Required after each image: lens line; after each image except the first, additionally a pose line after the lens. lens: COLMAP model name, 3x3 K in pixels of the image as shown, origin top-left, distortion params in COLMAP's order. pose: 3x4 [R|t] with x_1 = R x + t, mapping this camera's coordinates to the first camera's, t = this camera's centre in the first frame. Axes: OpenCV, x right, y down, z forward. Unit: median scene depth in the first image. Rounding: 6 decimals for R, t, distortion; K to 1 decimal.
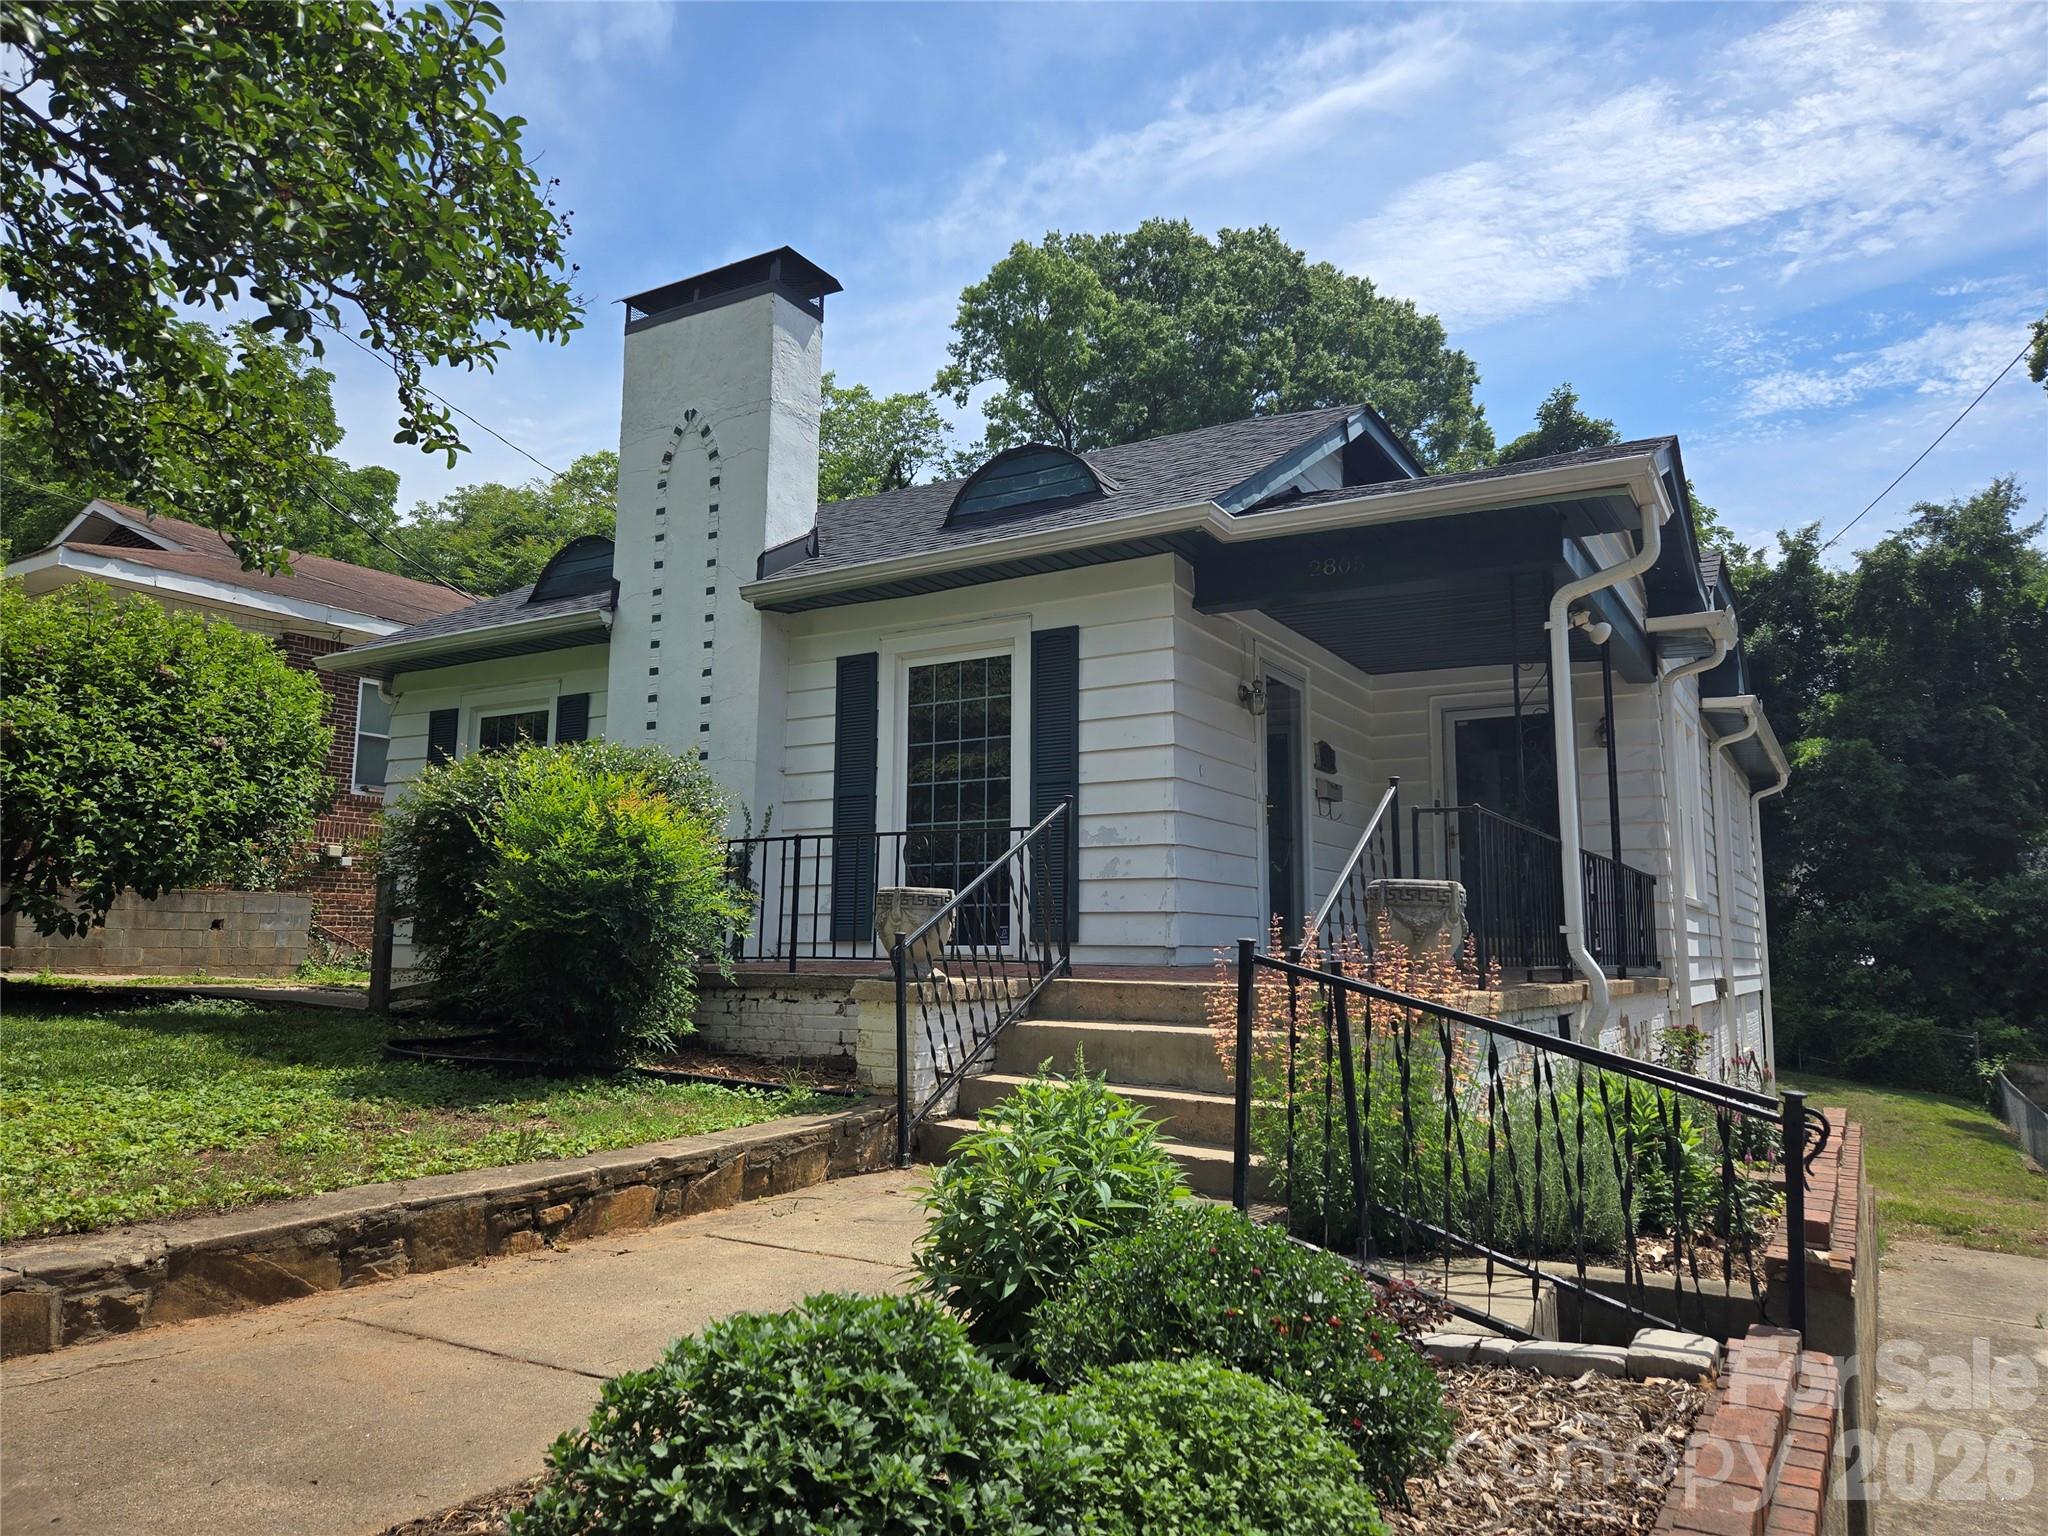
lens RADIAL K [[1372.3, 0, 1022.3], [0, 1372.3, 763.8], [0, 0, 1]] dist [0.078821, -0.062395]
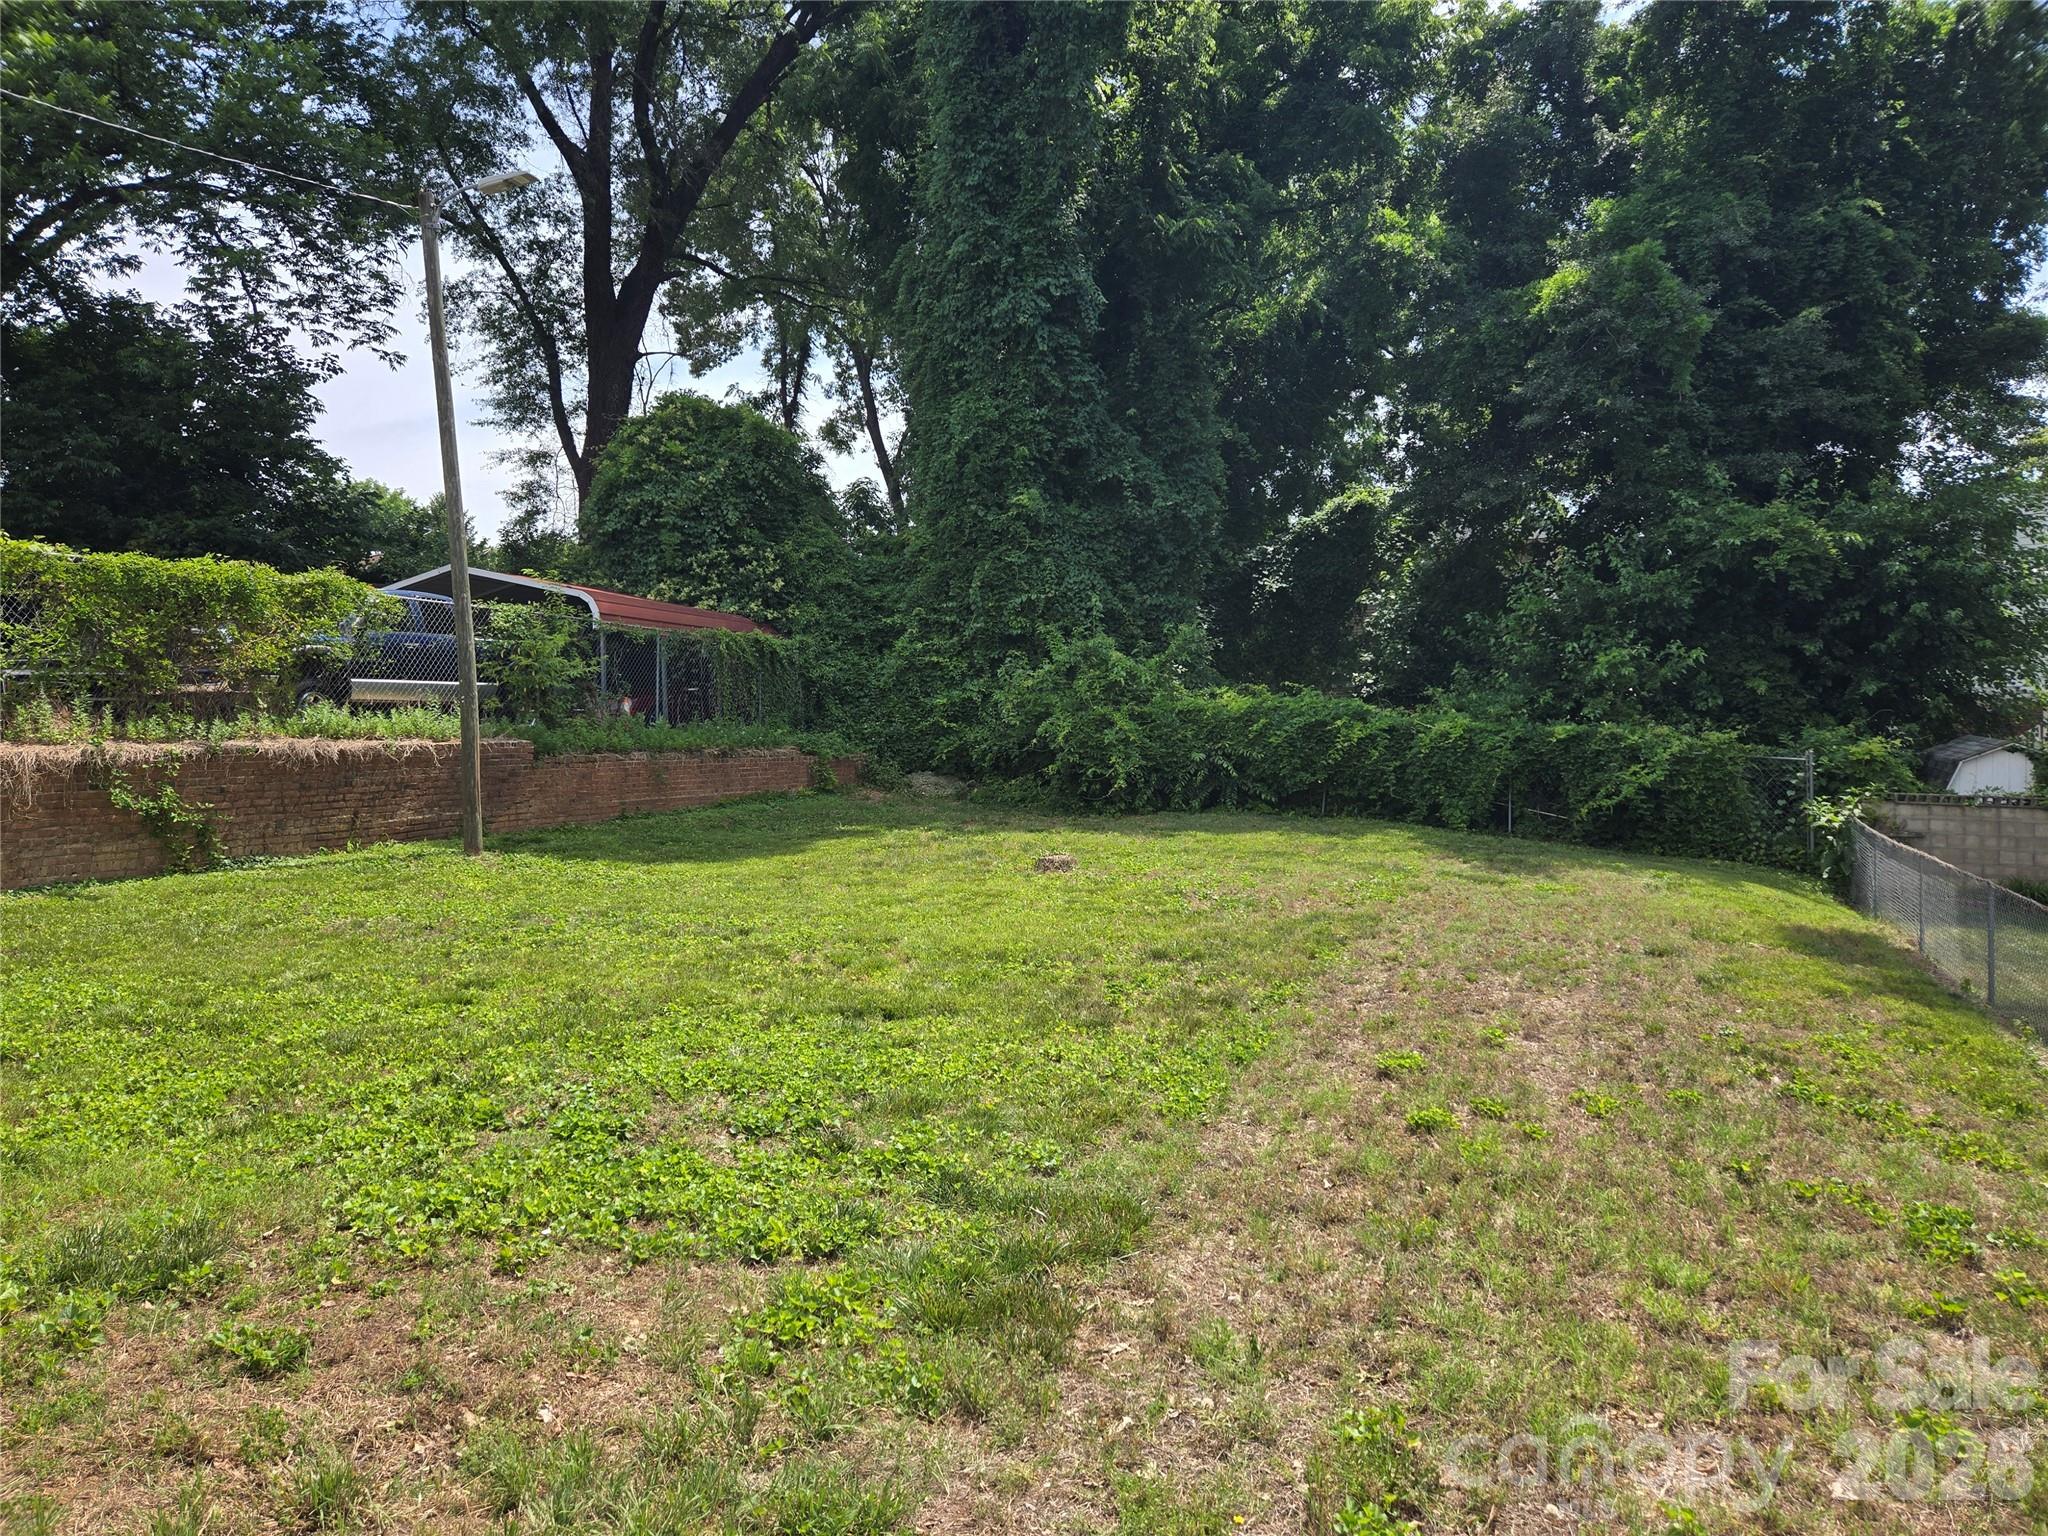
lens RADIAL K [[1372.3, 0, 1018.1], [0, 1372.3, 781.3], [0, 0, 1]] dist [0.078821, -0.062395]
pose [[0.991885, -0.038176, 0.121271, 1.006192], [0.018890, 0.987518, 0.156372, 0.368436], [-0.125727, -0.152812, 0.980225, 1.653202]]
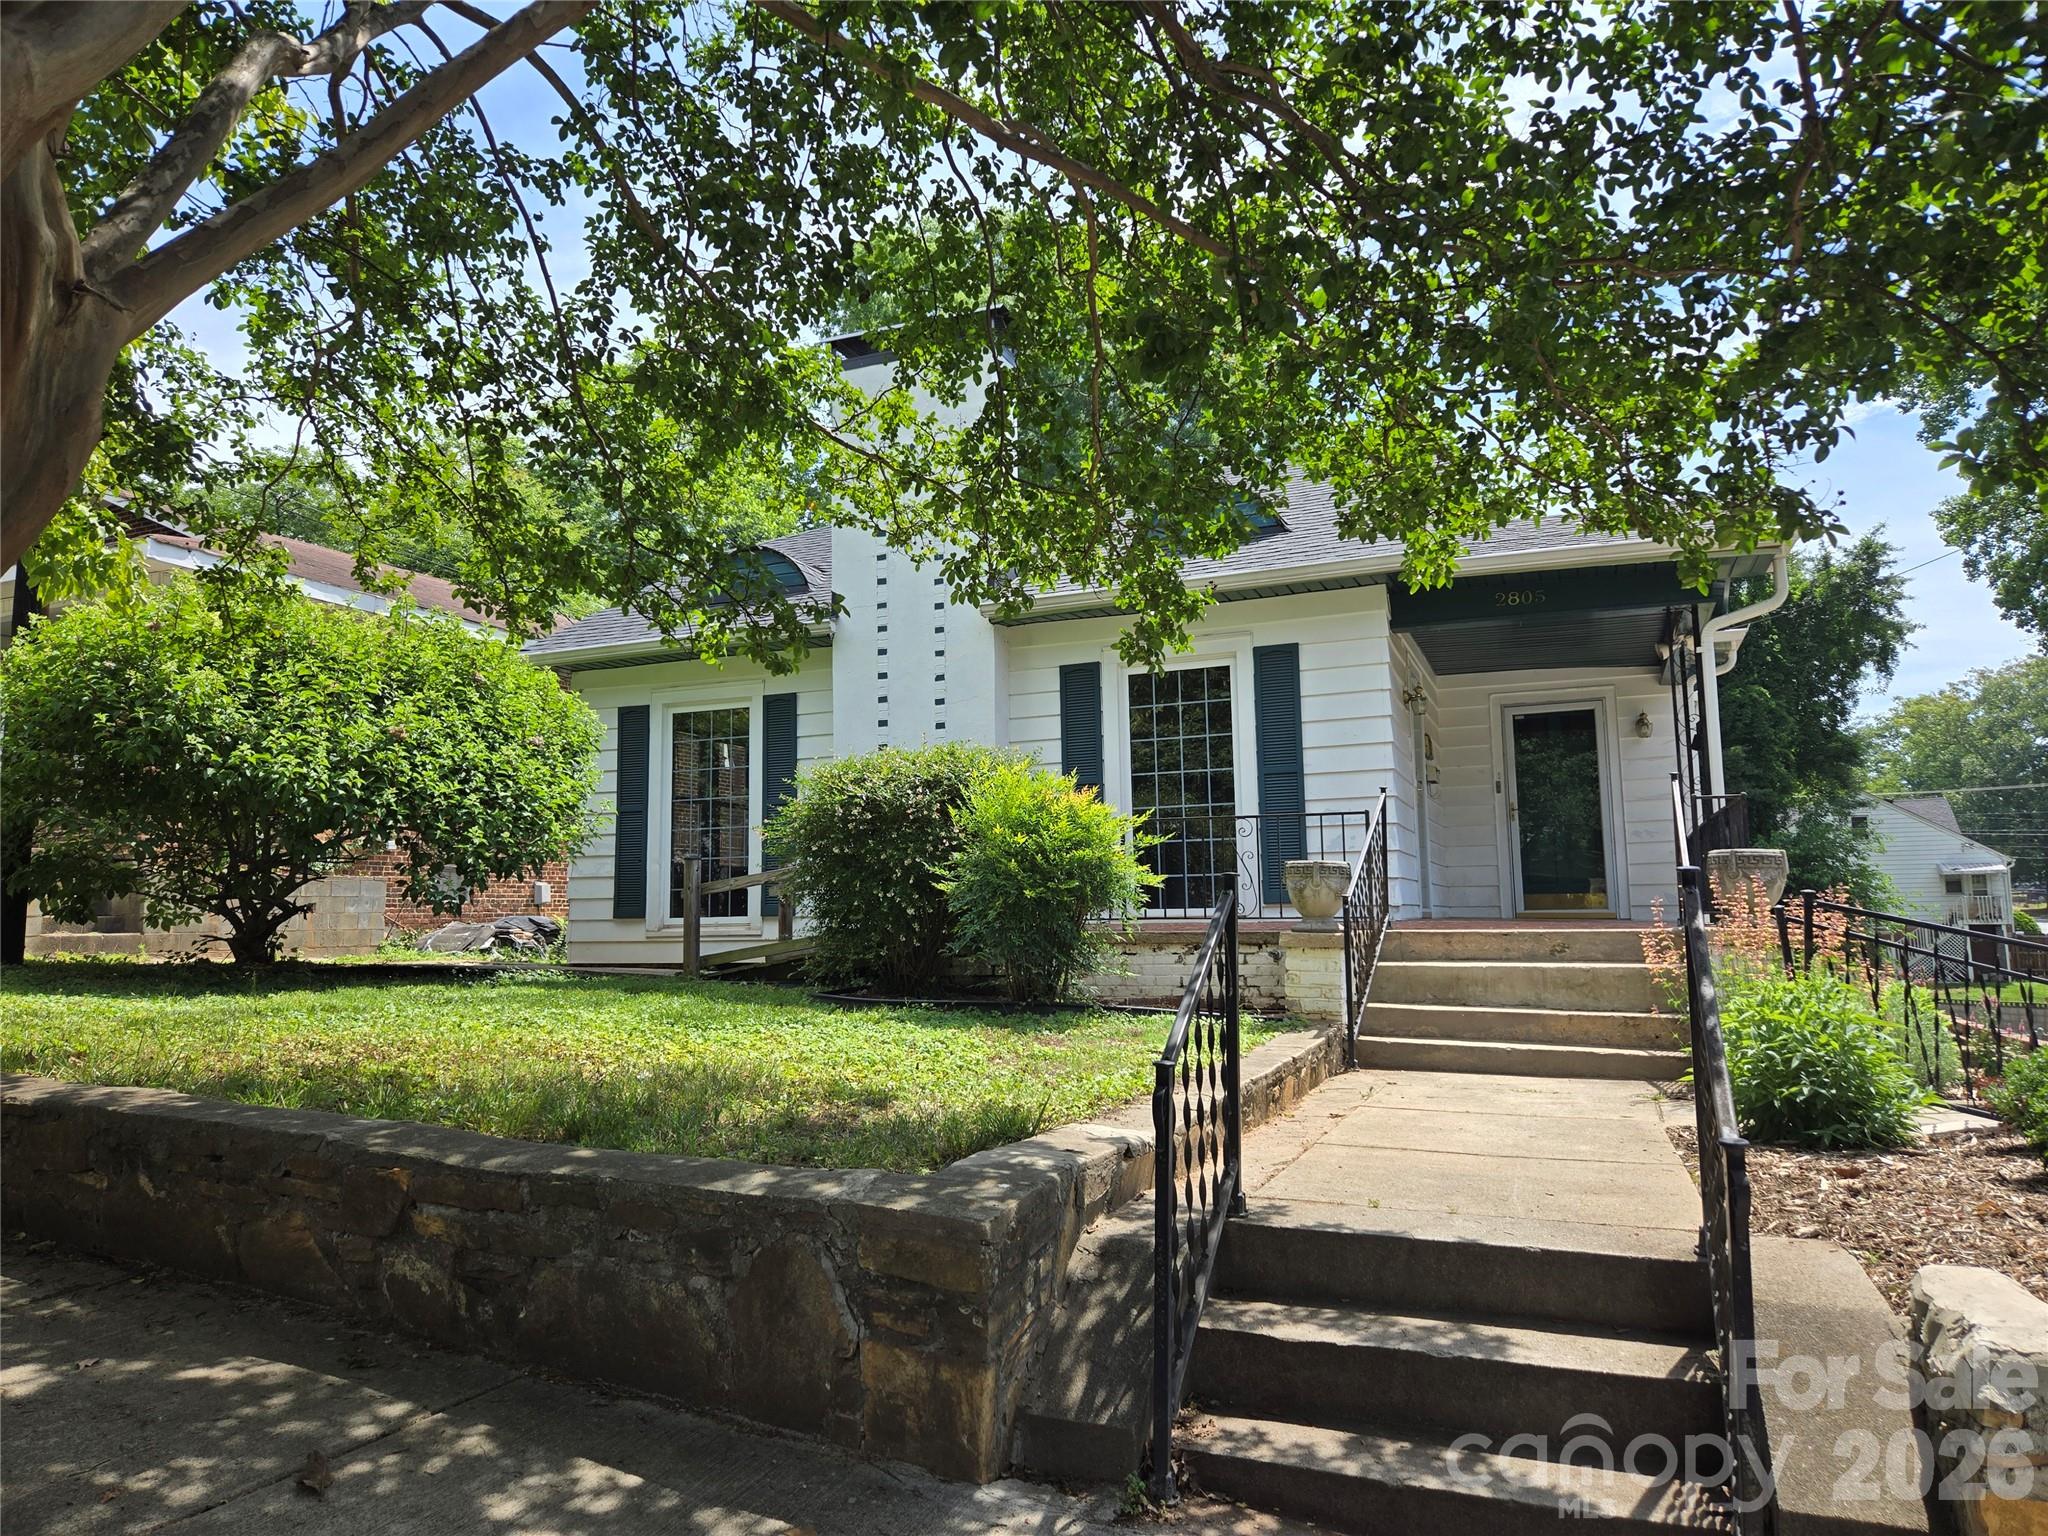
lens RADIAL K [[1372.3, 0, 1014.5], [0, 1372.3, 766.5], [0, 0, 1]] dist [0.078821, -0.062395]
pose [[0.988698, -0.007685, 0.149721, -0.309879], [0.004335, 0.999733, 0.022688, -0.016216], [-0.149856, -0.021783, 0.988468, -0.132775]]
